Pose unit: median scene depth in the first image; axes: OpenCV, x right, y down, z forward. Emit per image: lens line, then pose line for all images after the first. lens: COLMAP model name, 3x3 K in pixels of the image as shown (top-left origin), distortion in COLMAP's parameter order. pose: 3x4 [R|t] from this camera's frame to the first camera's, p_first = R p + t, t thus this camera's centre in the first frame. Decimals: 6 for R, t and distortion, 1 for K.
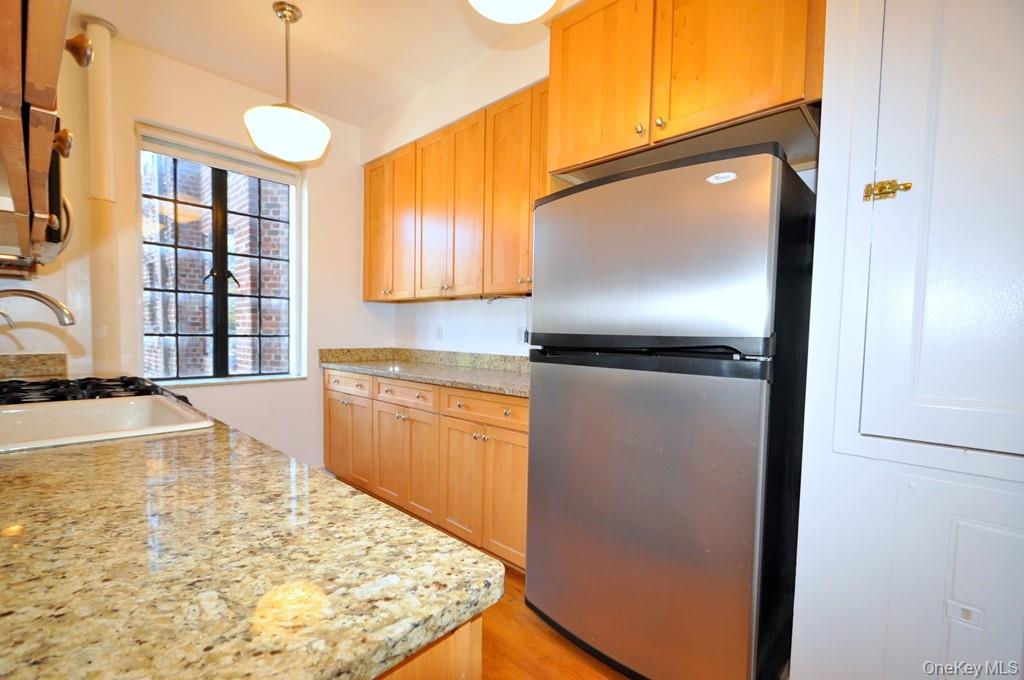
lens RADIAL K [[447.4, 0, 512.0], [0, 447.4, 340.4], [0, 0, 1]] dist [0.010209, -0.004701]
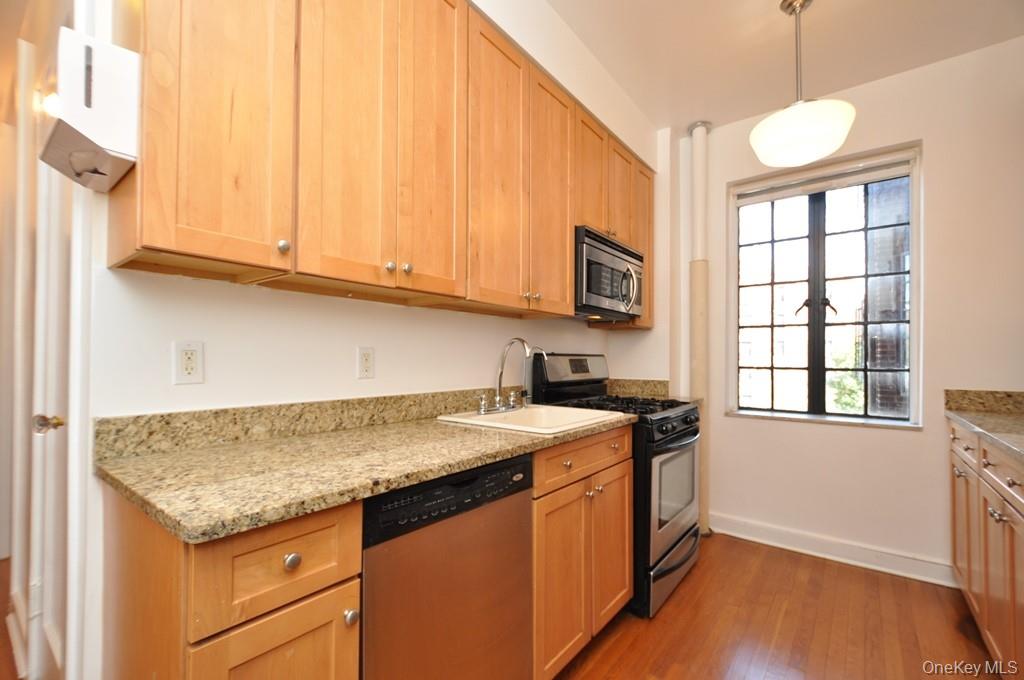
lens RADIAL K [[447.4, 0, 513.6], [0, 447.4, 352.5], [0, 0, 1]] dist [0.010209, -0.004701]
pose [[0.082772, -0.031142, -0.996082, 1.032737], [-0.024454, 0.999147, -0.033270, 0.004319], [0.996268, 0.027112, 0.081939, 1.323860]]
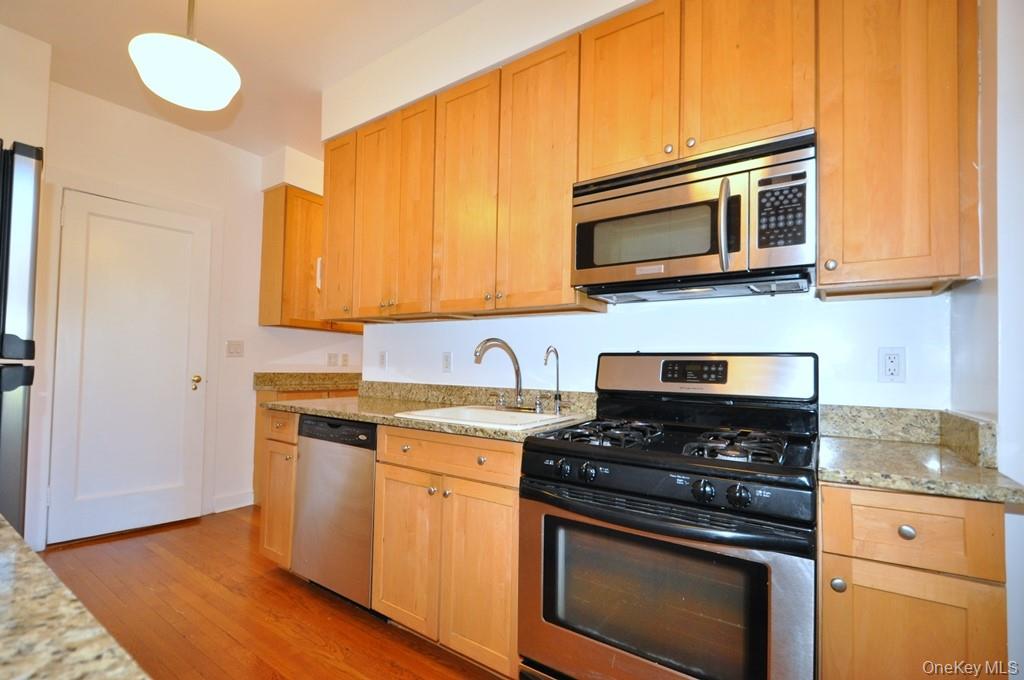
lens RADIAL K [[447.4, 0, 507.7], [0, 447.4, 346.3], [0, 0, 1]] dist [0.010209, -0.004701]
pose [[-0.989813, -0.048096, -0.134007, -1.419556], [-0.044272, 0.998527, -0.031373, -0.036558], [0.135319, -0.025121, -0.990484, 4.411920]]
